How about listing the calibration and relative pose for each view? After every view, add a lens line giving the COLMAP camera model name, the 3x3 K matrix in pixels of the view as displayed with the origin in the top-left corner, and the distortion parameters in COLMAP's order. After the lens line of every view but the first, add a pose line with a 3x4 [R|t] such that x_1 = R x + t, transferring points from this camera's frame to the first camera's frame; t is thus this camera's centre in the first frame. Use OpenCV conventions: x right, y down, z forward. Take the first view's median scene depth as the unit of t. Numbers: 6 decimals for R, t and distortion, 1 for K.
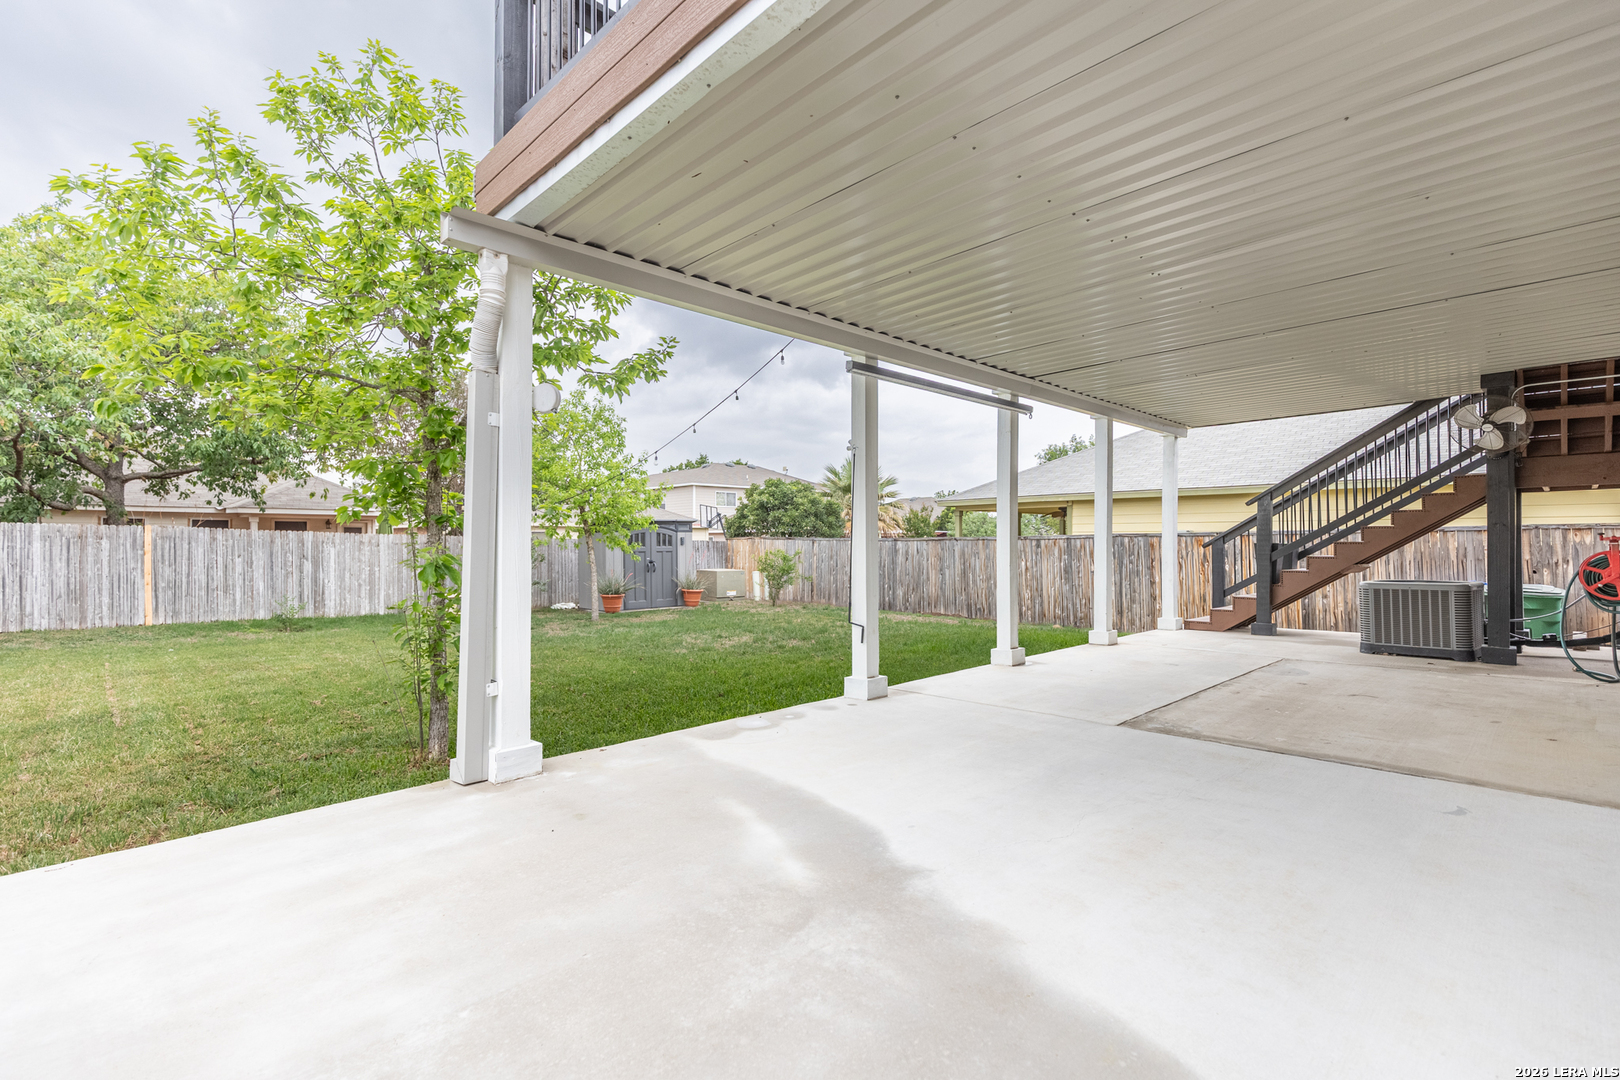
lens RADIAL K [[728.1, 0, 808.9], [0, 728.1, 537.1], [0, 0, 1]] dist [0.004576, 0.000415]
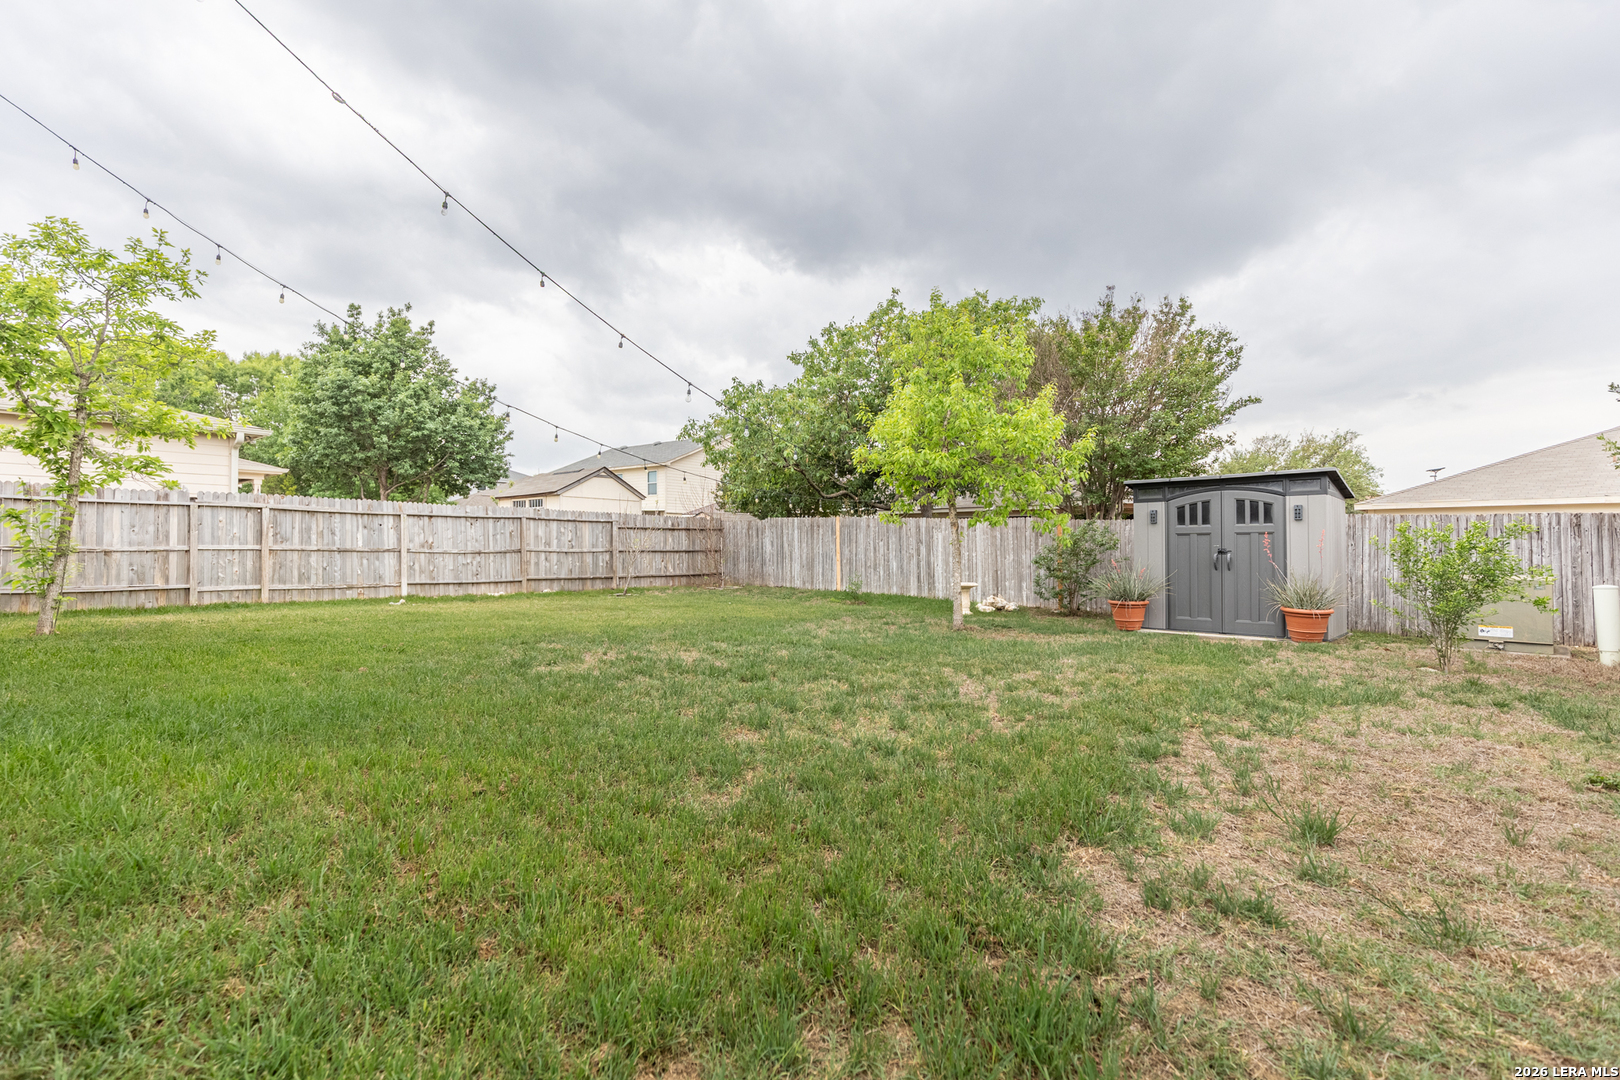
lens RADIAL K [[728.1, 0, 811.1], [0, 728.1, 538.4], [0, 0, 1]] dist [0.004576, 0.000415]
pose [[0.074942, -0.014661, -0.997080, 0.191139], [-0.000995, 0.999890, -0.014777, 0.018937], [0.997187, 0.002100, 0.074919, 0.367155]]
